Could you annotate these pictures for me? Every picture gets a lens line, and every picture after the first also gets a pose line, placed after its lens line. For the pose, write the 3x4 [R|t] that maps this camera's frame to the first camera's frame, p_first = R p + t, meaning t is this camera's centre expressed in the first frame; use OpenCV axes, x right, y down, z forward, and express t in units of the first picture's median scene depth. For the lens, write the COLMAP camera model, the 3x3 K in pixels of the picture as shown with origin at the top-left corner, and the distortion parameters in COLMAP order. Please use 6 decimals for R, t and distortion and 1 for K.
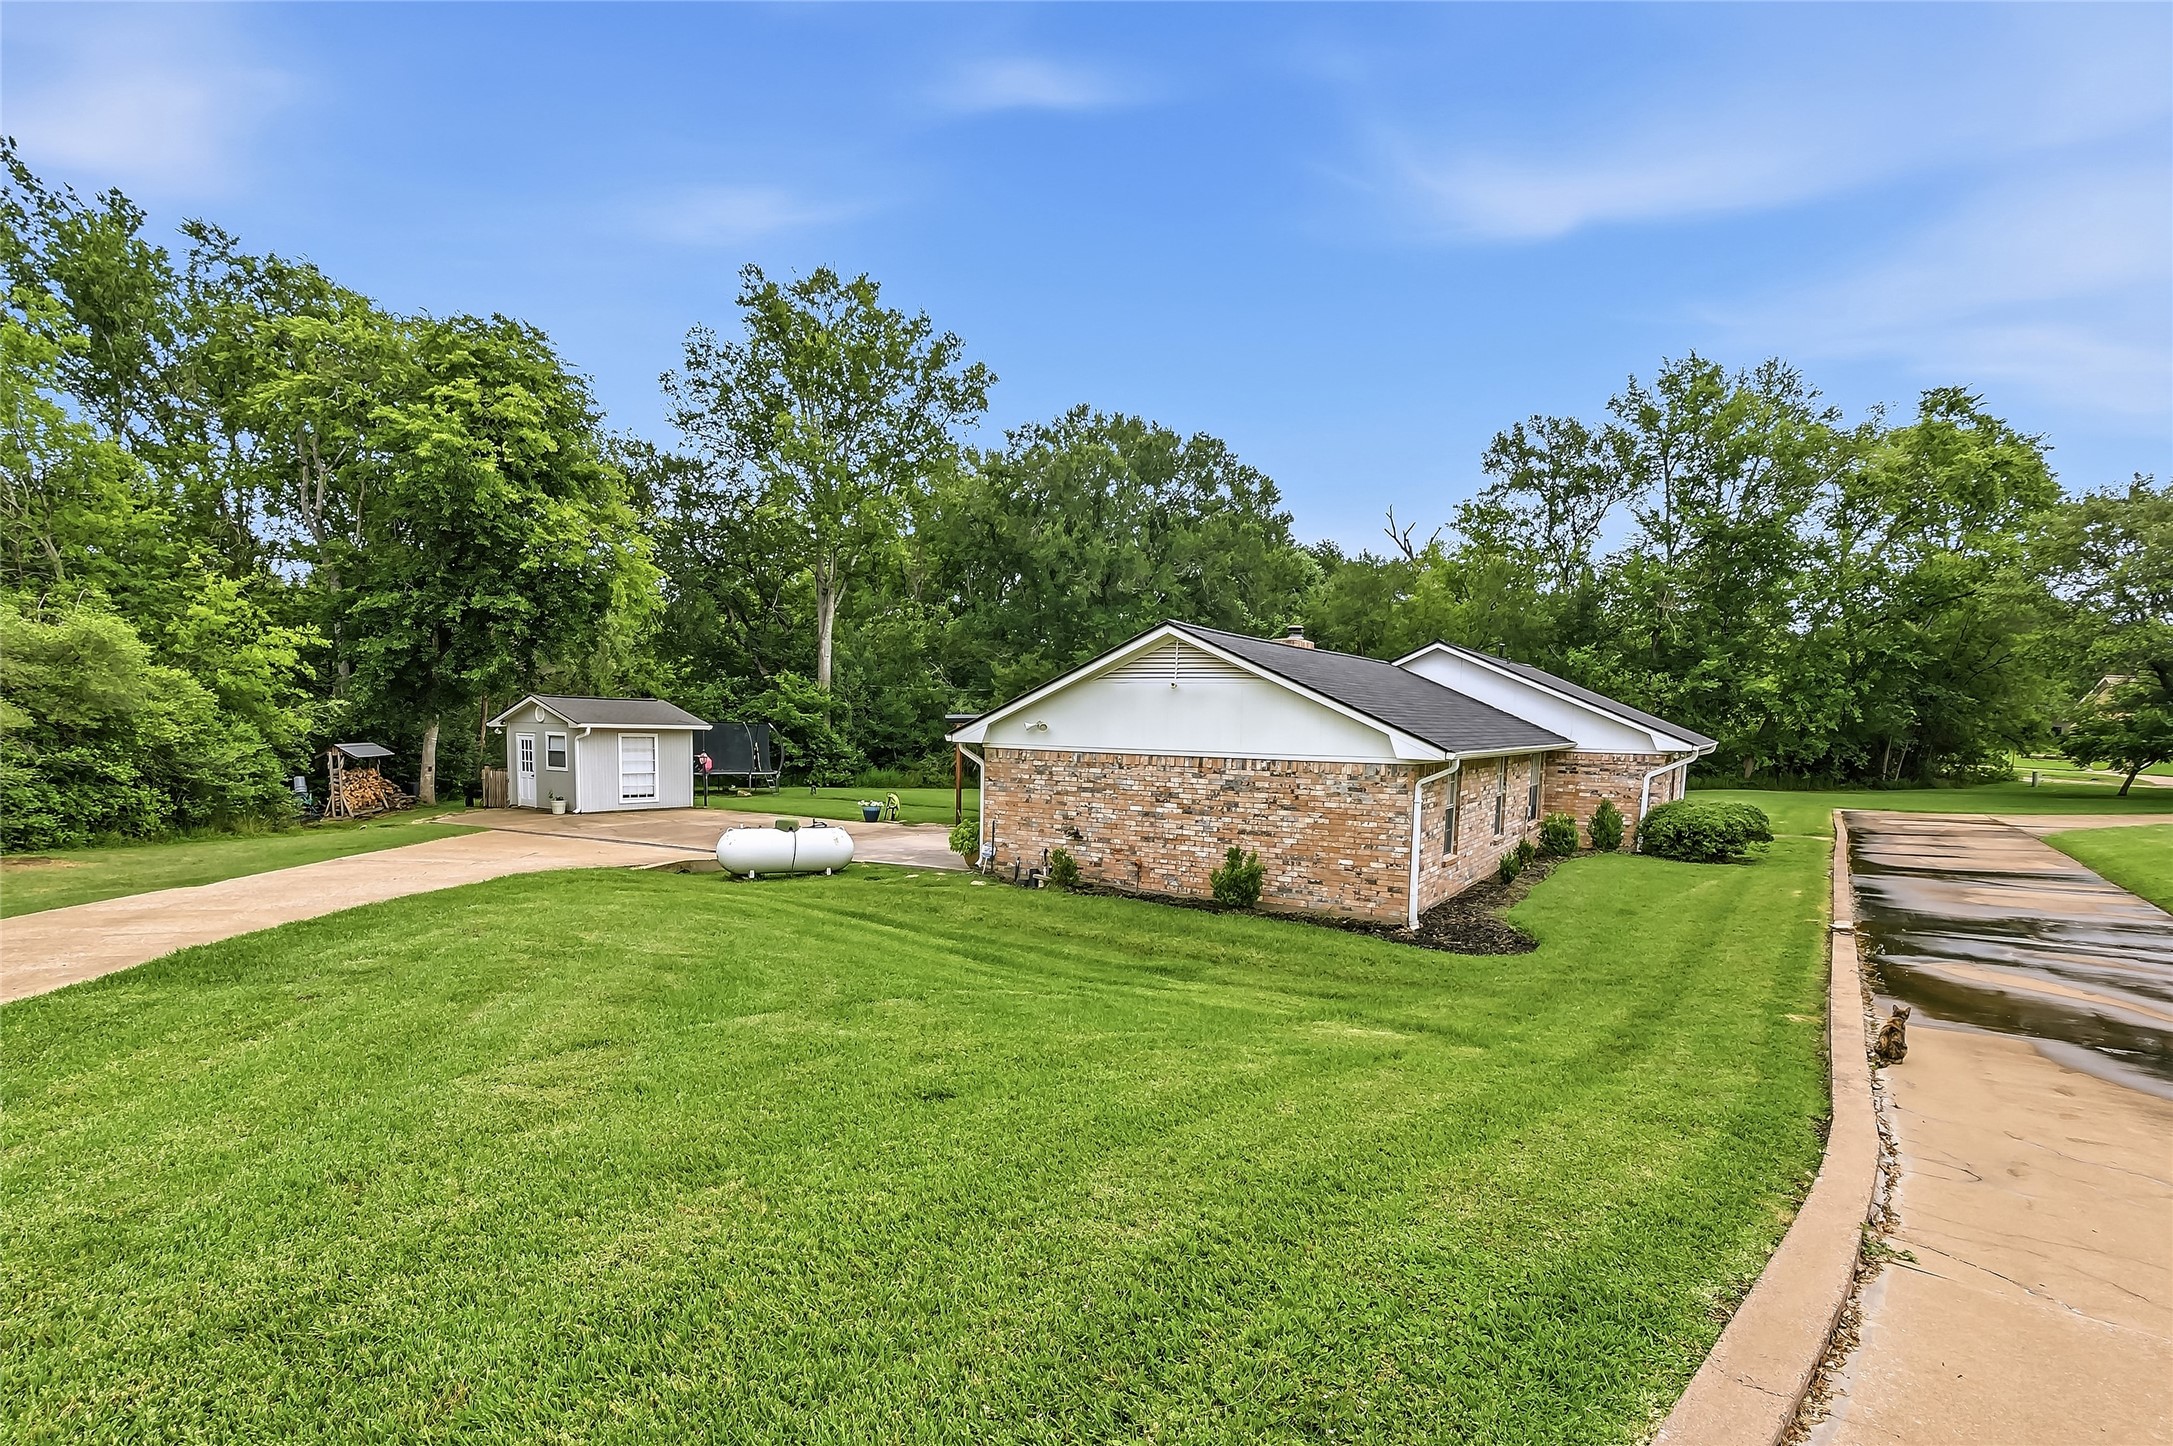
lens RADIAL K [[1015.9, 0, 1092.2], [0, 1015.9, 837.5], [0, 0, 1]] dist [-0.004465, 0.000783]
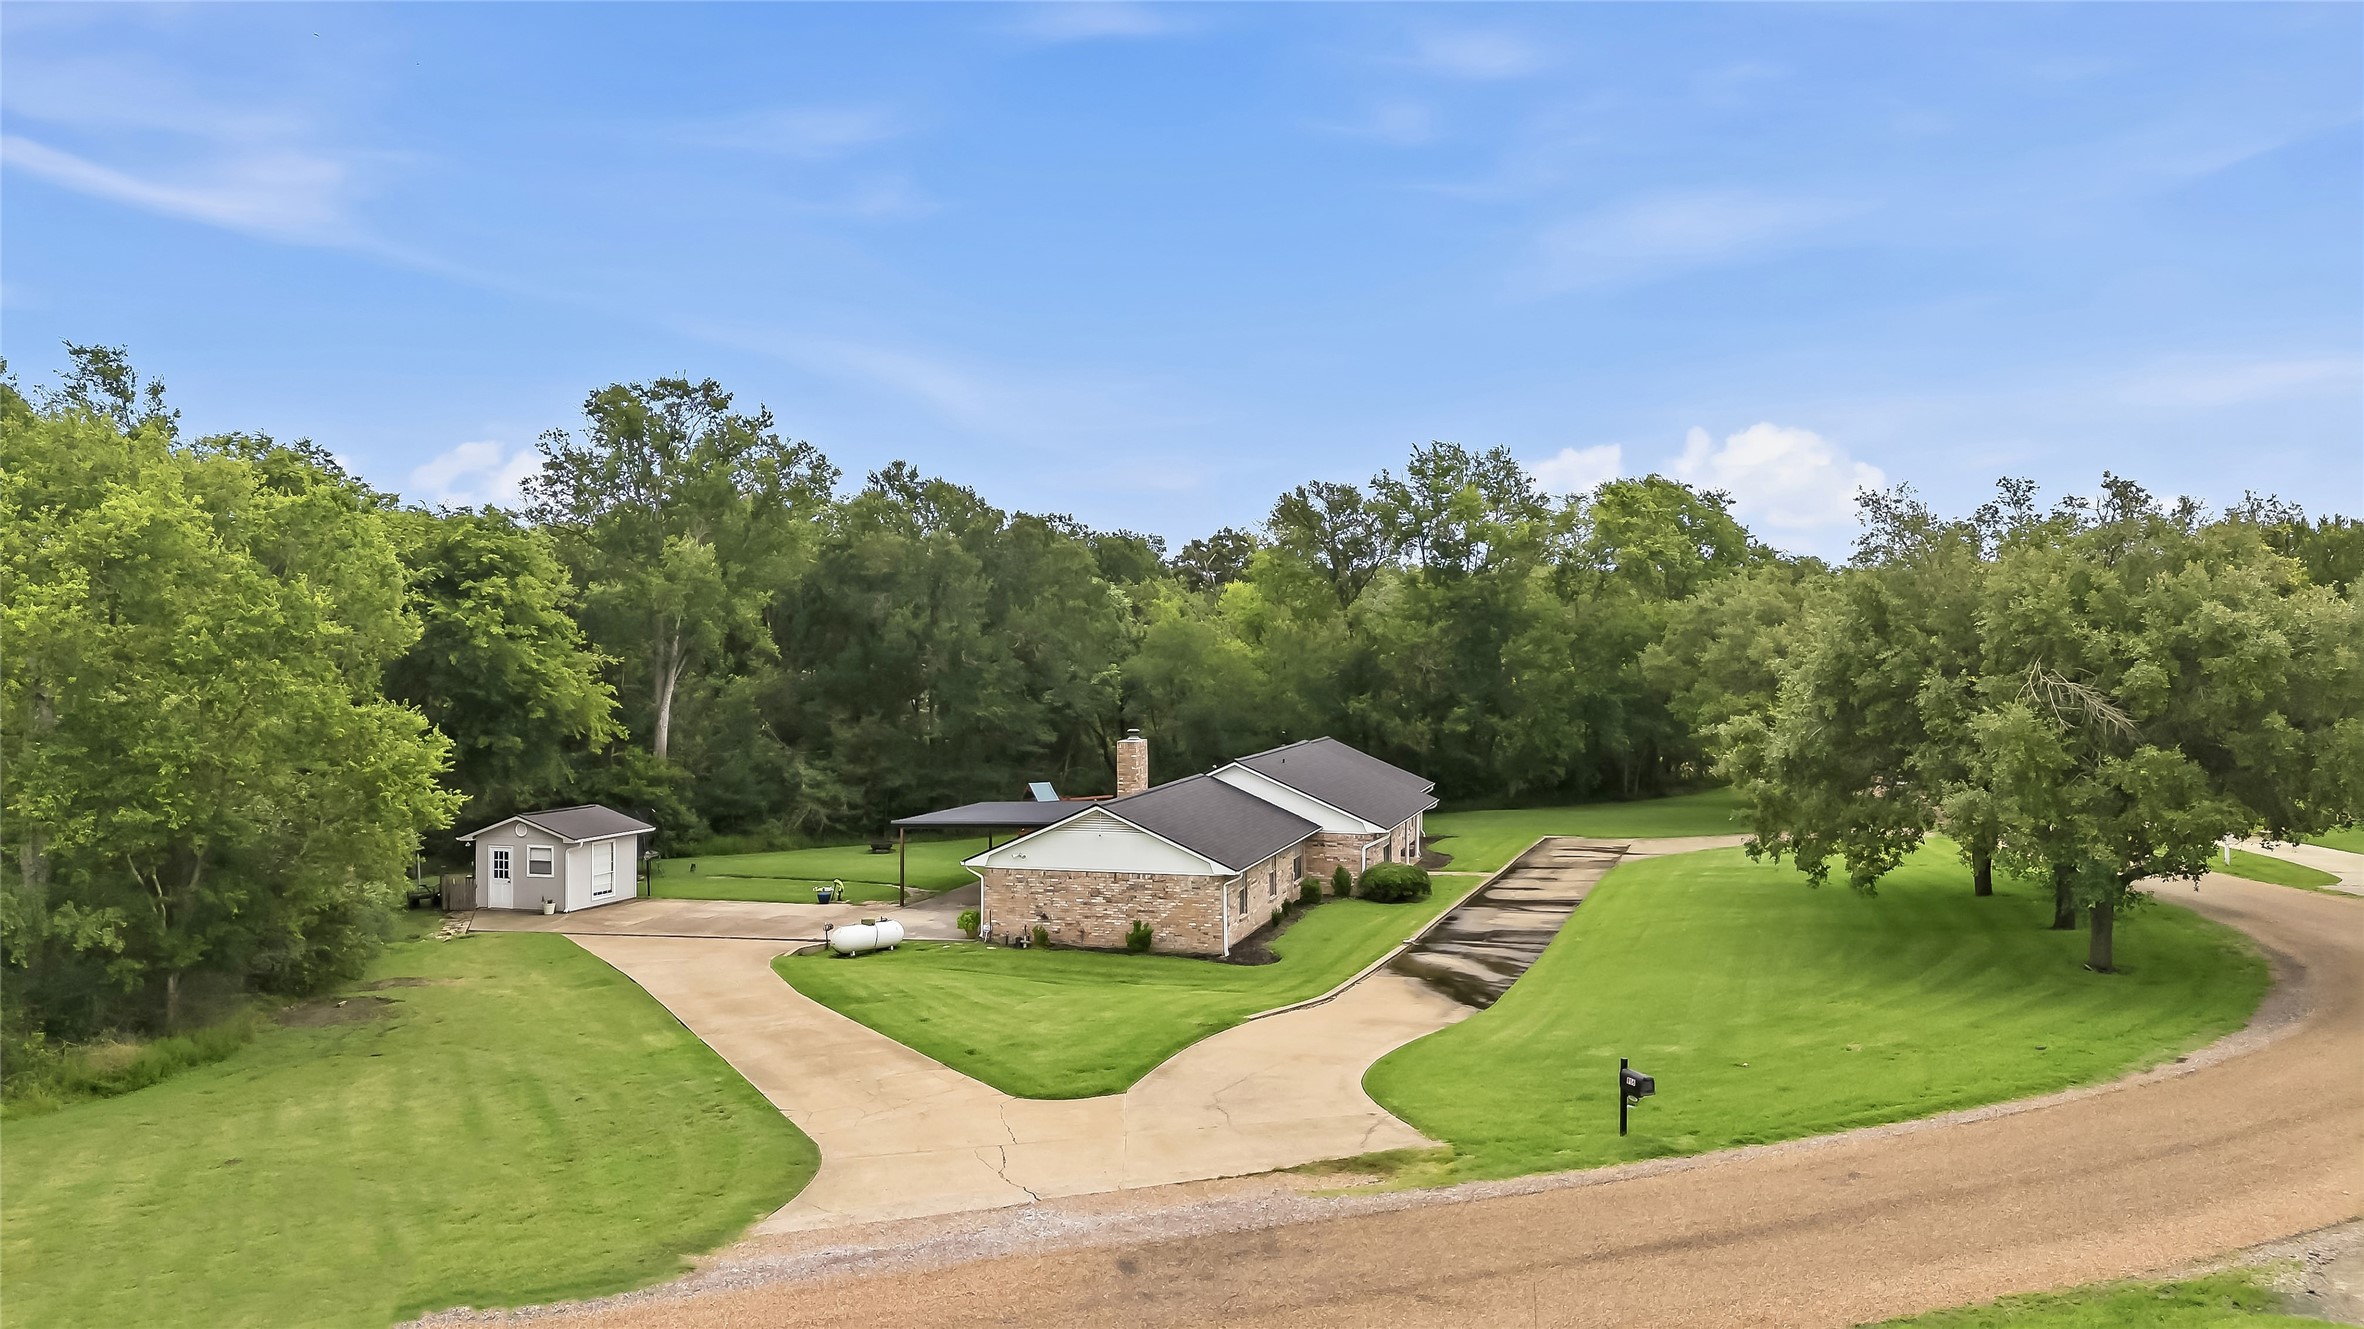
lens RADIAL K [[1733.7, 0, 1178.3], [0, 1733.7, 661.1], [0, 0, 1]] dist [0.033498, -0.028714]
pose [[0.962666, -0.031081, 0.268902, -0.561706], [0.055628, 0.994899, -0.084155, -0.169458], [-0.264915, 0.095972, 0.959484, -1.917773]]
